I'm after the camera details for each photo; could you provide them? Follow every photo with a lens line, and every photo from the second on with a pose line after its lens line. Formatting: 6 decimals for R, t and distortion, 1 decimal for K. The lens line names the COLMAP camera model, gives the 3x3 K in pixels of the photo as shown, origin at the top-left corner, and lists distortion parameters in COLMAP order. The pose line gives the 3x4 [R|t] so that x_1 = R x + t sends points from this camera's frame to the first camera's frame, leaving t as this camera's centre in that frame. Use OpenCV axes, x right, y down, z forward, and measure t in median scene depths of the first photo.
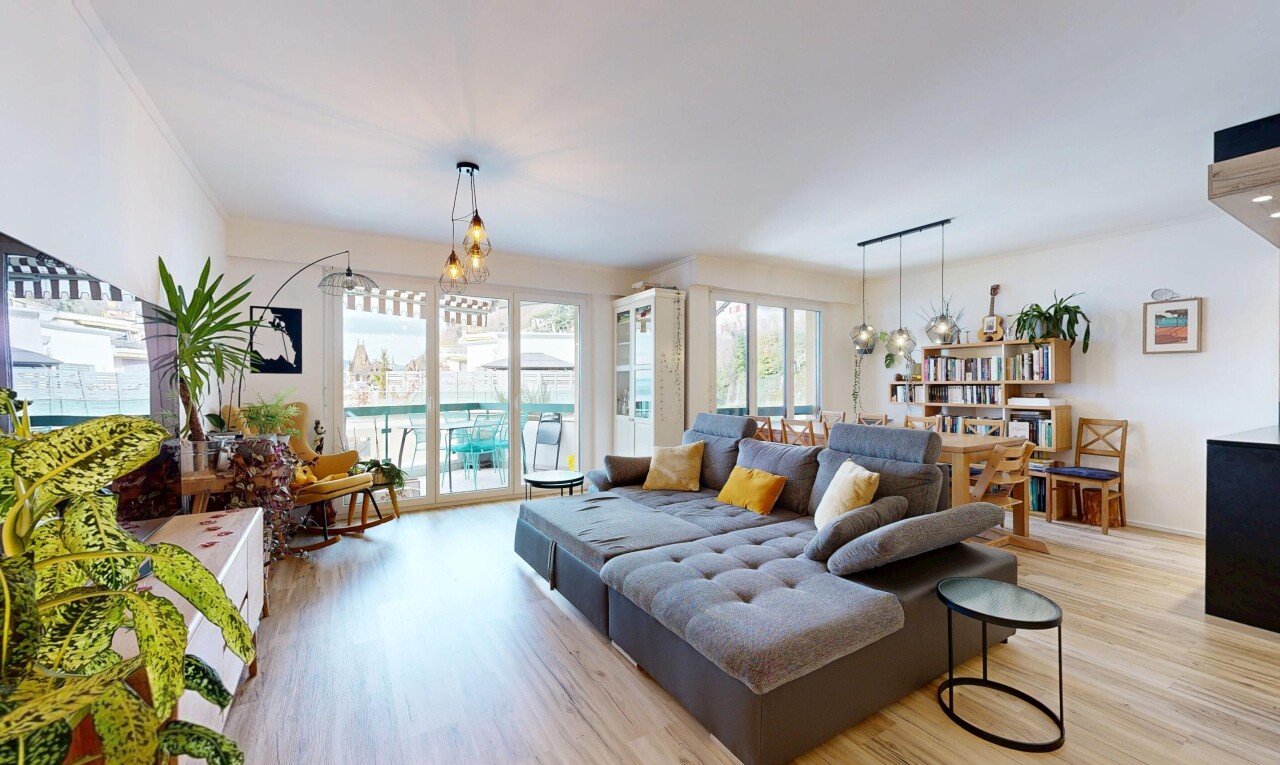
lens RADIAL K [[500.8, 0, 635.4], [0, 500.8, 386.5], [0, 0, 1]] dist [0.003745, 0.000269]
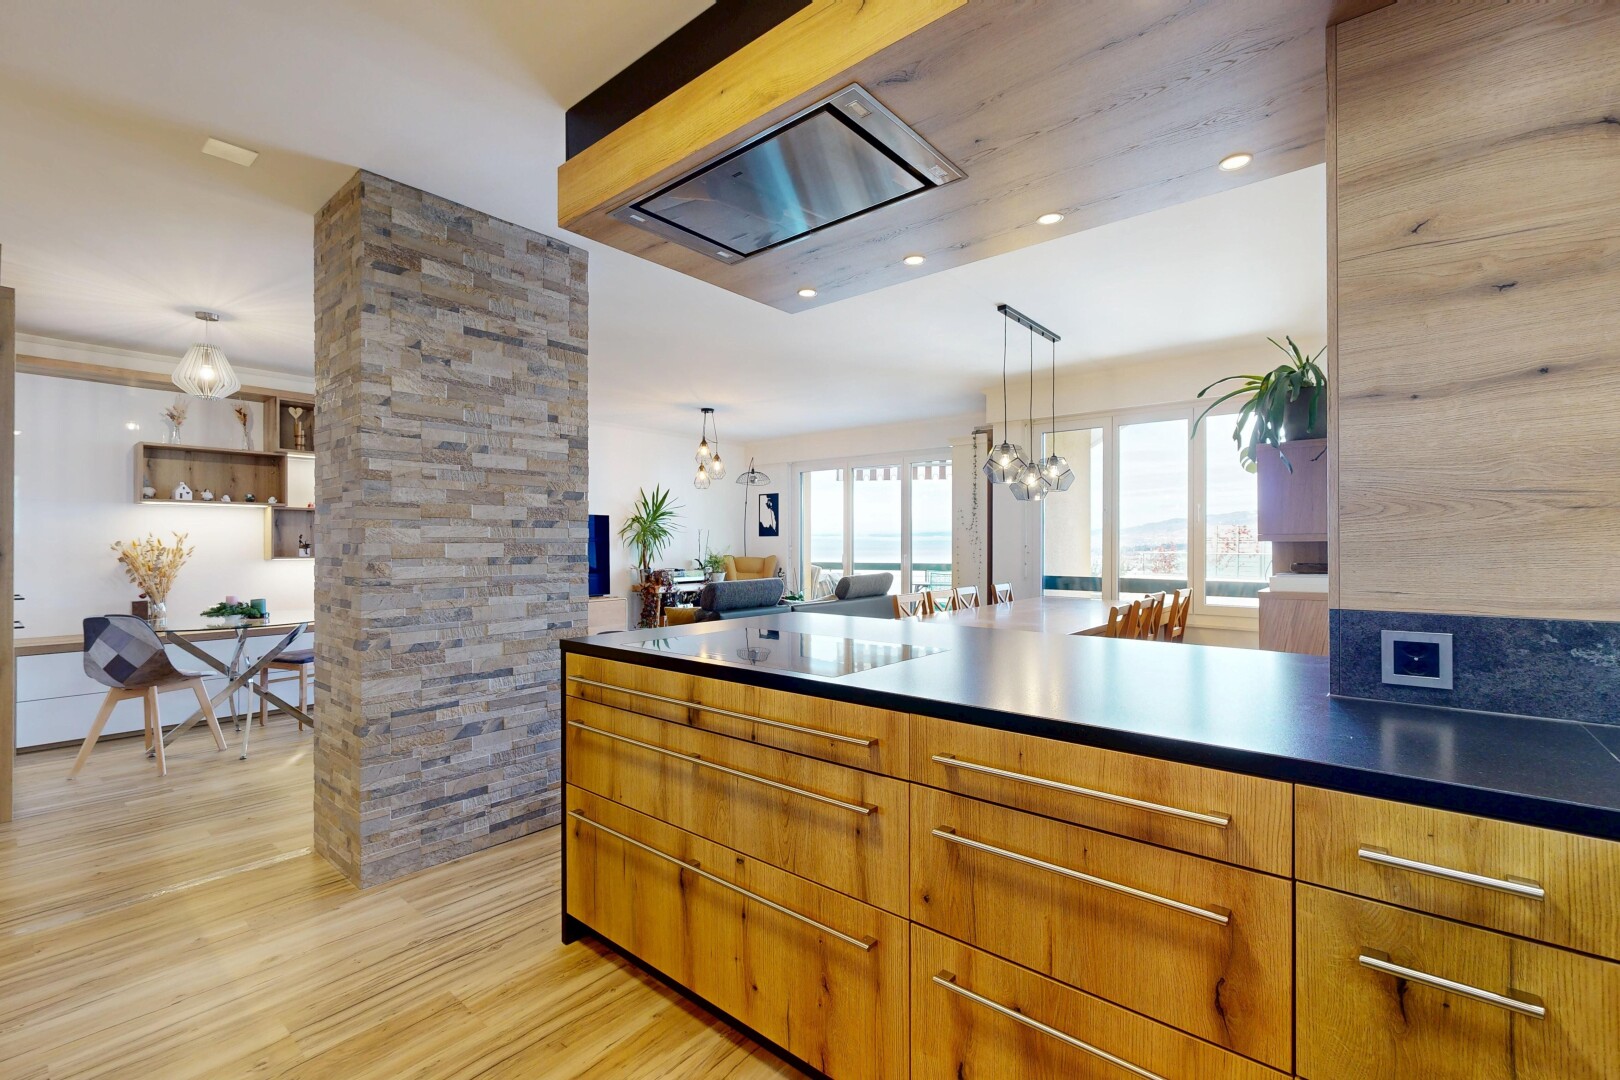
lens RADIAL K [[702.6, 0, 808.1], [0, 702.6, 540.0], [0, 0, 1]] dist [-0.001265, 0.000045]
pose [[0.326738, -0.003964, -0.945107, 1.278510], [-0.005405, 0.999967, -0.006063, -0.000966], [0.945100, 0.007089, 0.326705, 0.365985]]
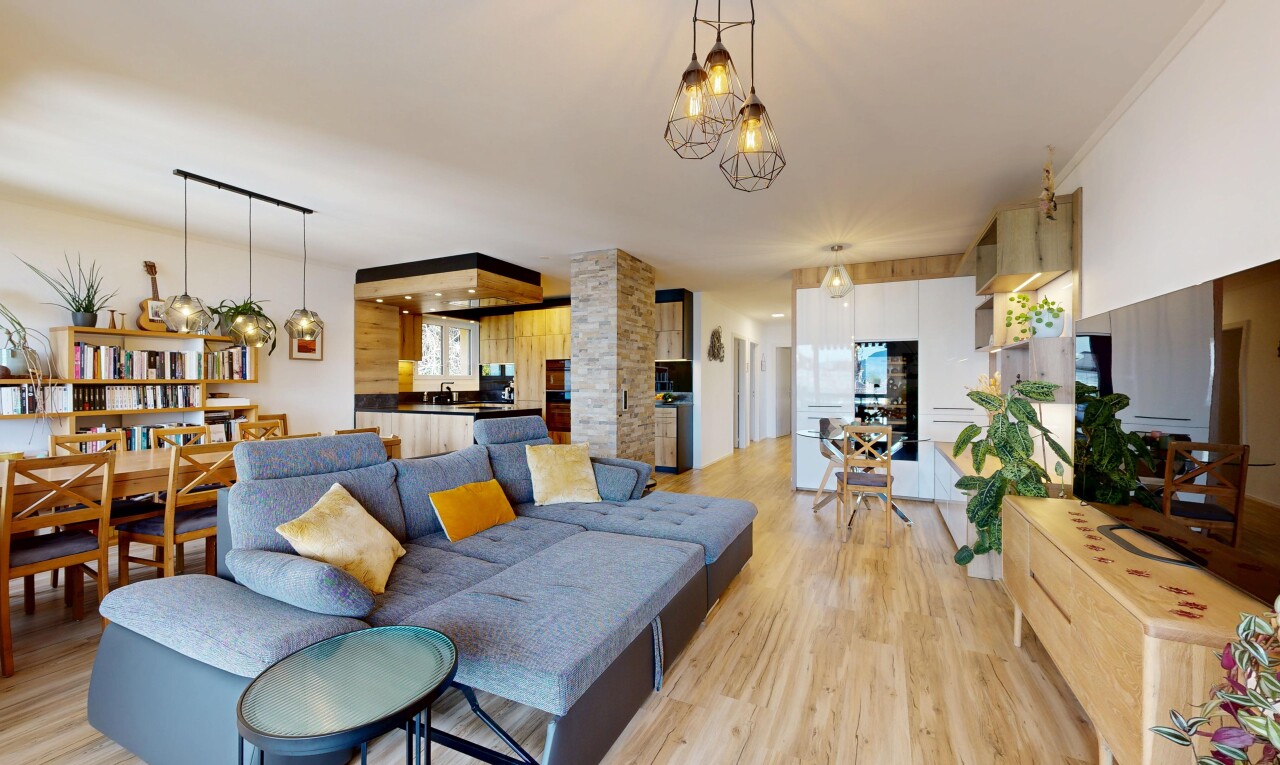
lens RADIAL K [[500.8, 0, 638.9], [0, 500.8, 385.4], [0, 0, 1]] dist [0.003745, 0.000269]
pose [[-0.548509, -0.002479, 0.836141, -0.446516], [0.005237, 0.999966, 0.006400, -0.002965], [-0.836128, 0.007889, -0.548477, 0.868930]]
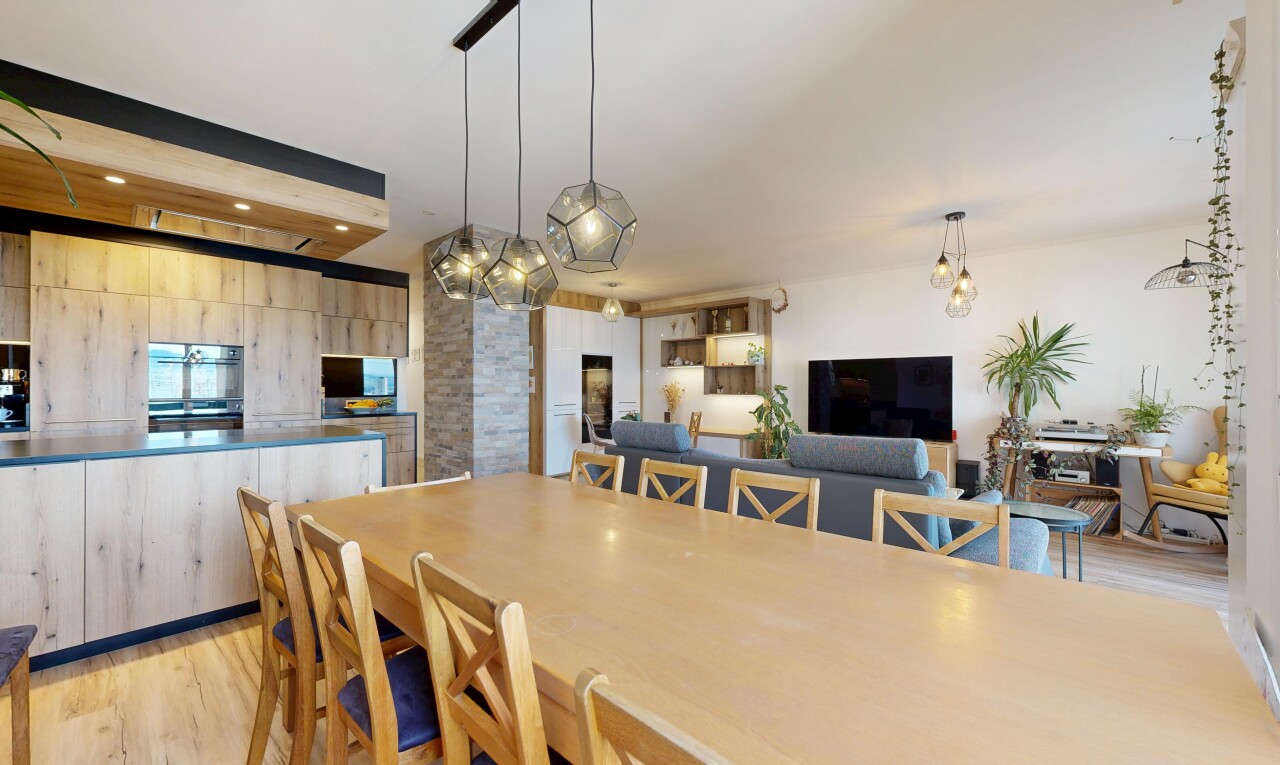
lens RADIAL K [[500.8, 0, 642.2], [0, 500.8, 380.9], [0, 0, 1]] dist [0.003745, 0.000269]
pose [[-0.959794, -0.002444, -0.280694, 0.520191], [-0.001697, 0.999994, -0.002906, -0.008534], [0.280699, -0.002313, -0.959793, 1.311134]]
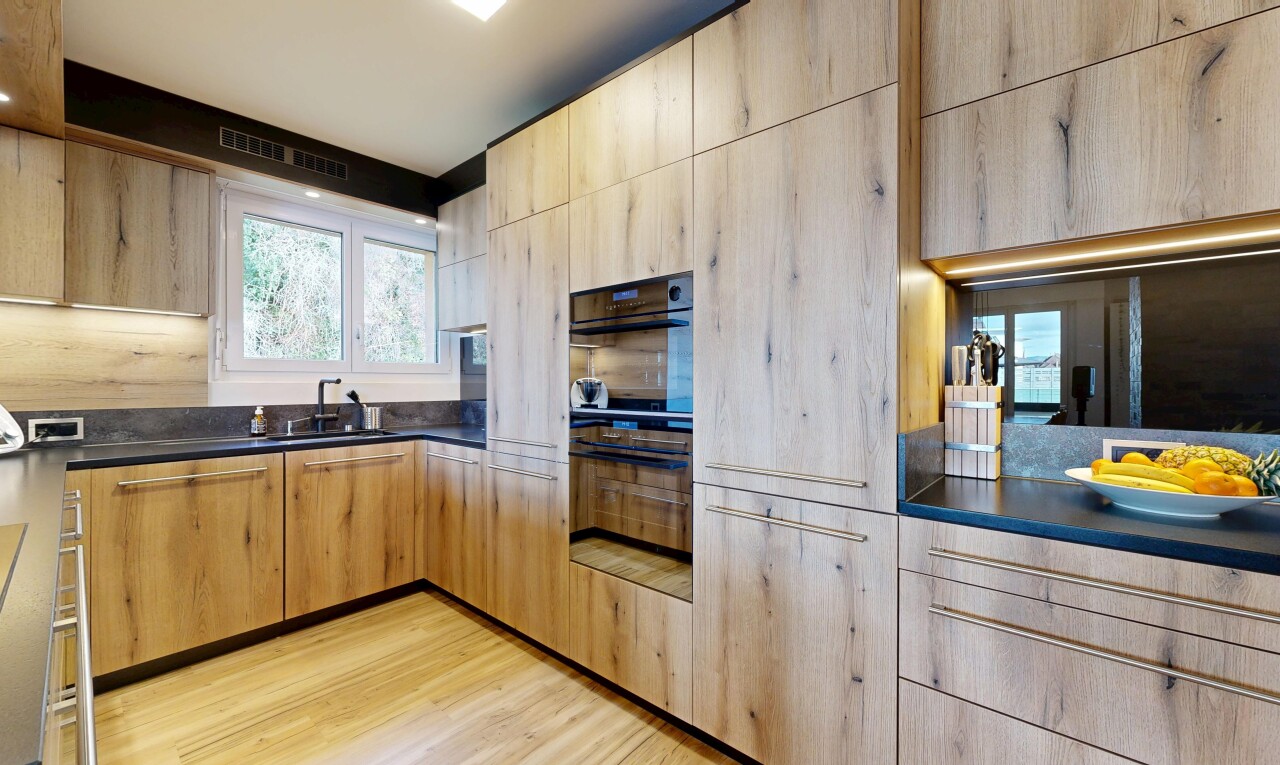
lens RADIAL K [[500.8, 0, 636.8], [0, 500.8, 385.4], [0, 0, 1]] dist [0.003745, 0.000269]
pose [[-0.304094, 0.004178, 0.952633, 0.668344], [0.000190, 0.999991, -0.004325, 0.004373], [-0.952642, -0.001134, -0.304092, 0.295639]]
